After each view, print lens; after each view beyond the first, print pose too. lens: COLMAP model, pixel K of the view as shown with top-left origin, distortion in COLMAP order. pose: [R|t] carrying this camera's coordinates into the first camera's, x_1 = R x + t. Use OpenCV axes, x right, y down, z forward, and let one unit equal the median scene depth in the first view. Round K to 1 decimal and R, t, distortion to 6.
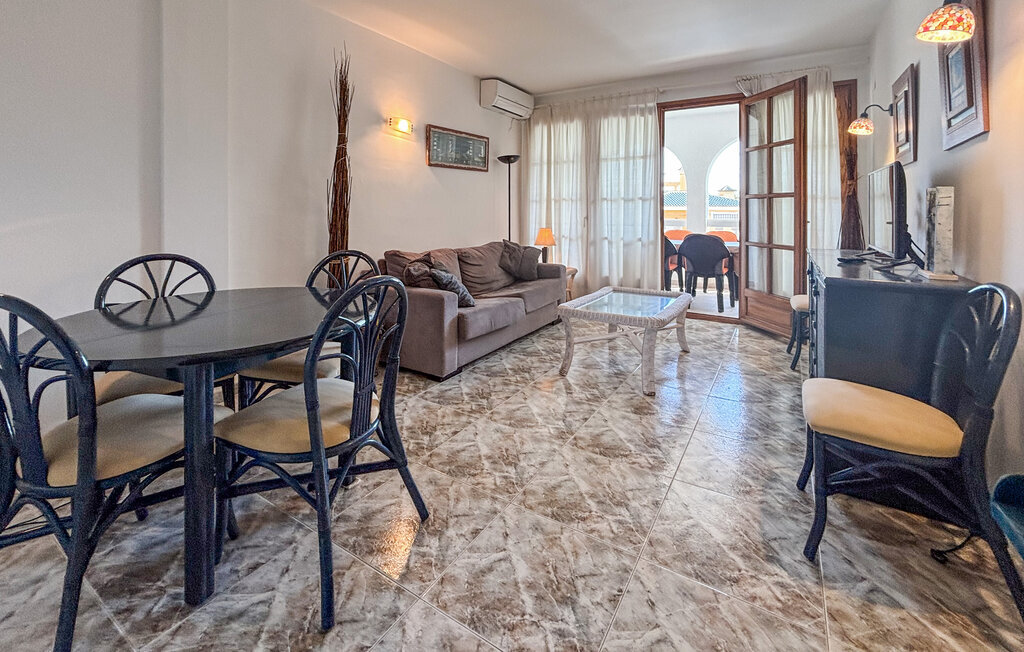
lens RADIAL K [[425.3, 0, 503.3], [0, 425.3, 205.1], [0, 0, 1]] dist [0.009532, -0.002274]
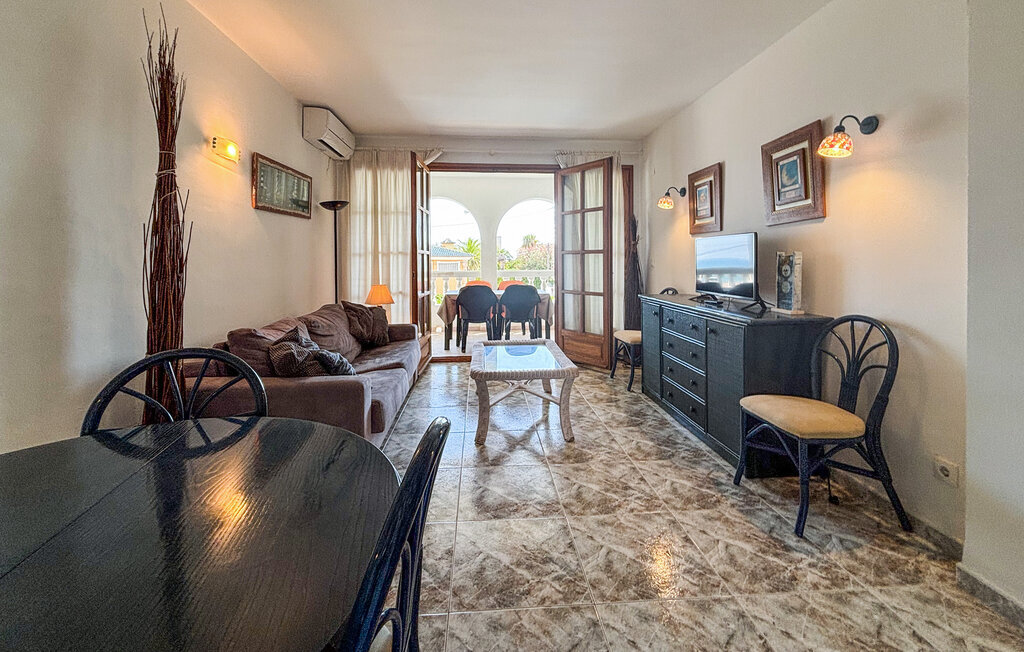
lens RADIAL K [[425.3, 0, 513.8], [0, 425.3, 245.8], [0, 0, 1]] dist [0.009532, -0.002274]
pose [[0.813694, 0.015106, 0.581098, -0.227024], [0.000516, 0.999643, -0.026710, -0.006991], [-0.581294, 0.022034, 0.813395, 0.127472]]
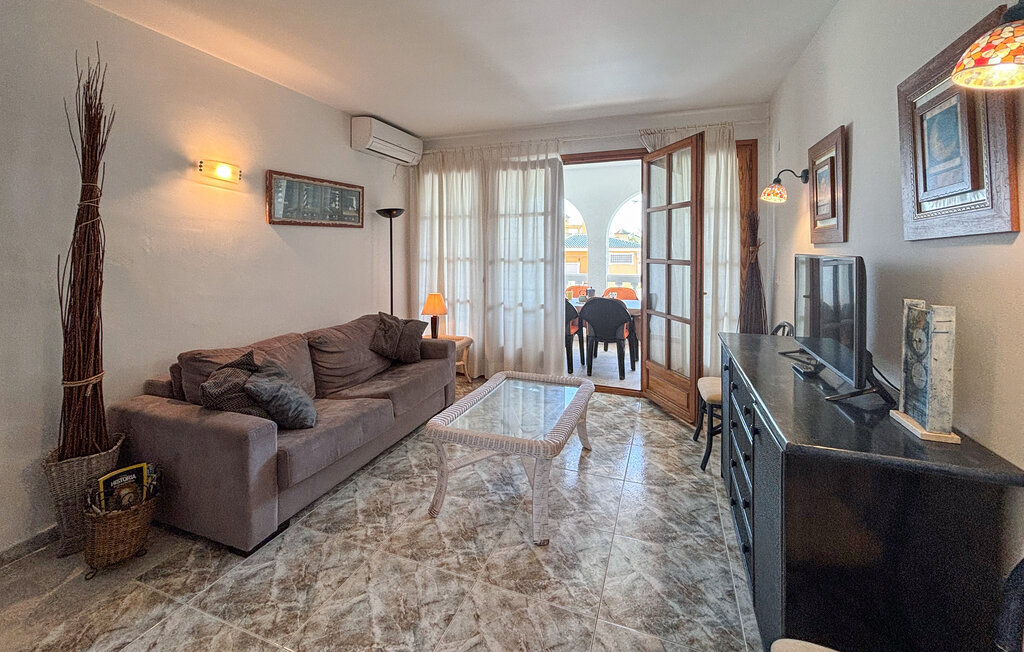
lens RADIAL K [[425.3, 0, 496.3], [0, 425.3, 248.7], [0, 0, 1]] dist [0.009532, -0.002274]
pose [[0.981426, 0.000844, 0.191839, 0.069685], [-0.000861, 1.000000, 0.000008, -0.046106], [-0.191839, -0.000173, 0.981426, 0.162155]]
